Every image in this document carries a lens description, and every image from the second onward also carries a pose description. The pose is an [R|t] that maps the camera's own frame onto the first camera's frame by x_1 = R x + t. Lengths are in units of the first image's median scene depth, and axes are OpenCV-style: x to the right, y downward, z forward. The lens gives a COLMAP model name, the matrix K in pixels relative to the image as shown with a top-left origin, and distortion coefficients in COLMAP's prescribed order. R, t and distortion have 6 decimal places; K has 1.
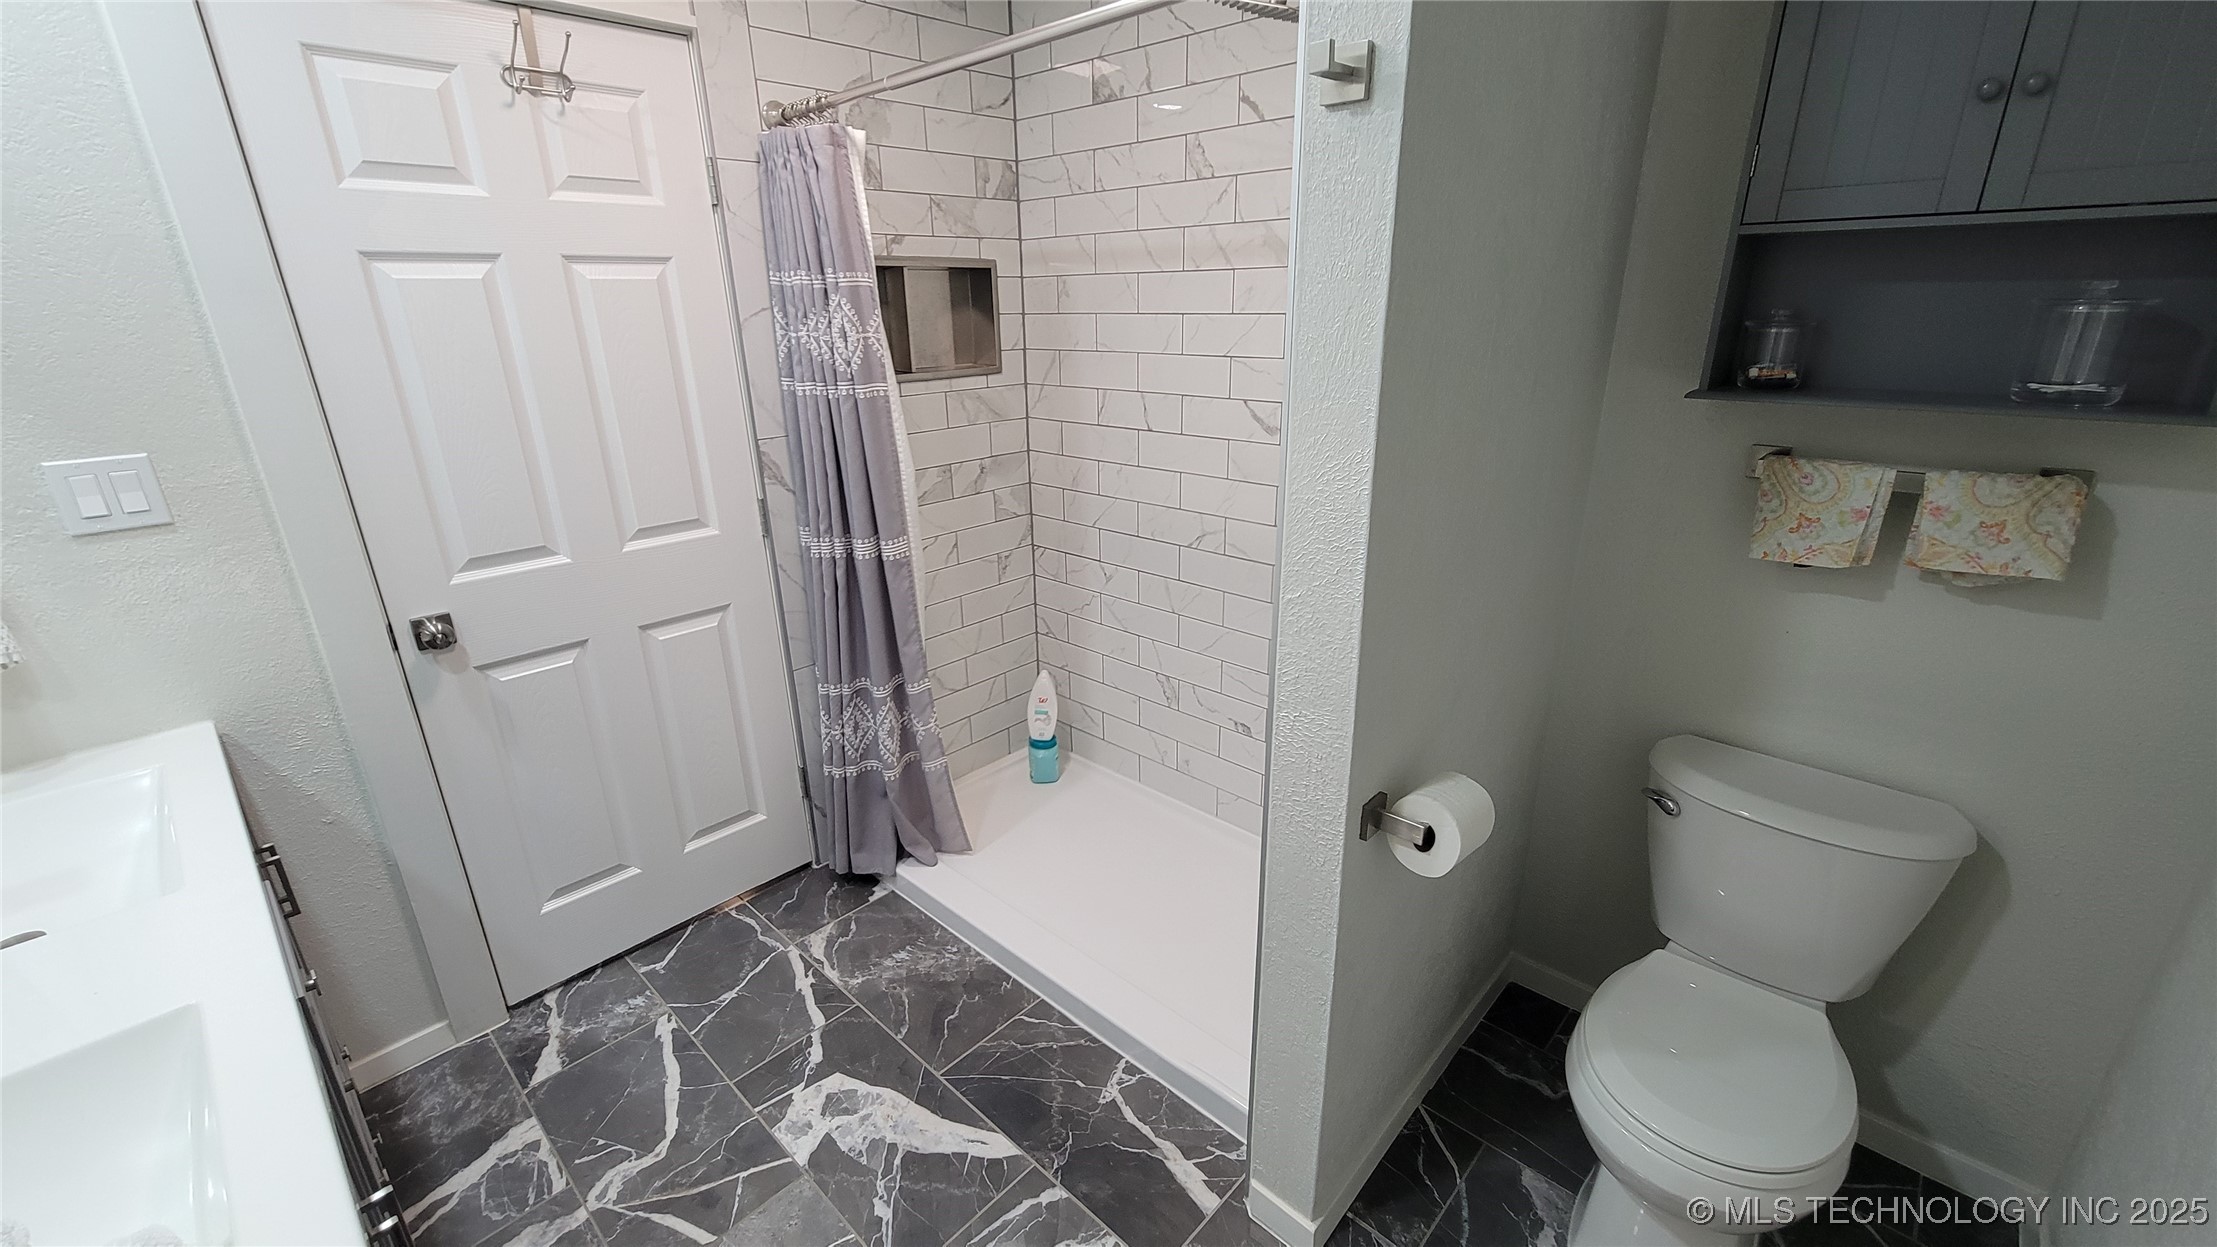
lens RADIAL K [[903.0, 0, 1108.3], [0, 903.0, 621.2], [0, 0, 1]] dist [-0.002899, -0.000944]
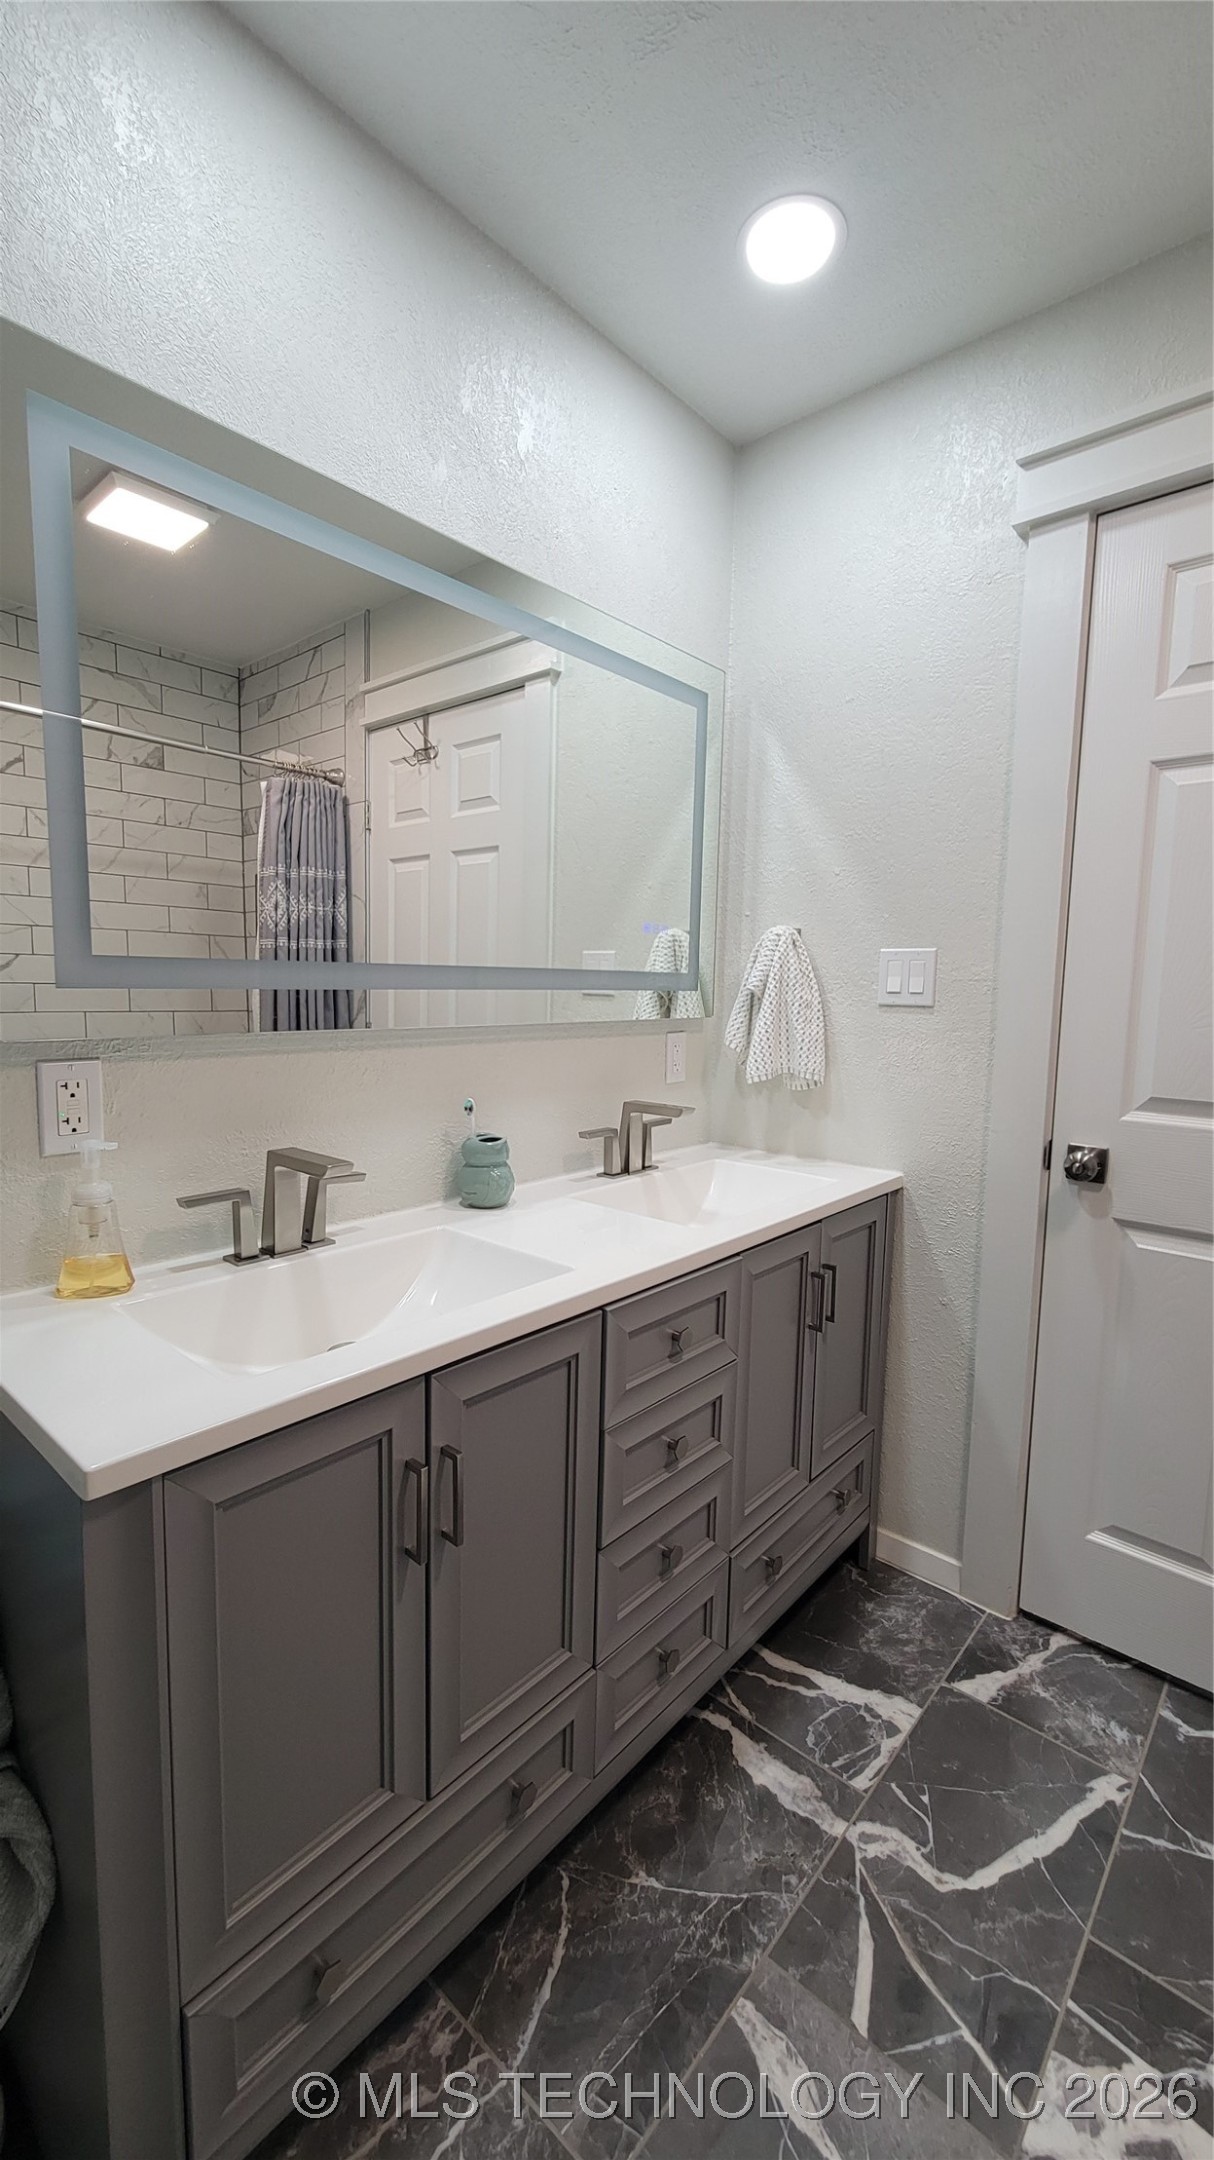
lens RADIAL K [[879.8, 0, 604.9], [0, 879.8, 1080.9], [0, 0, 1]] dist [-0.002899, -0.000944]
pose [[0.031181, 0.122676, -0.991957, 0.107565], [-0.354895, 0.929131, 0.103750, 0.014459], [0.934386, 0.348806, 0.072509, 0.447030]]
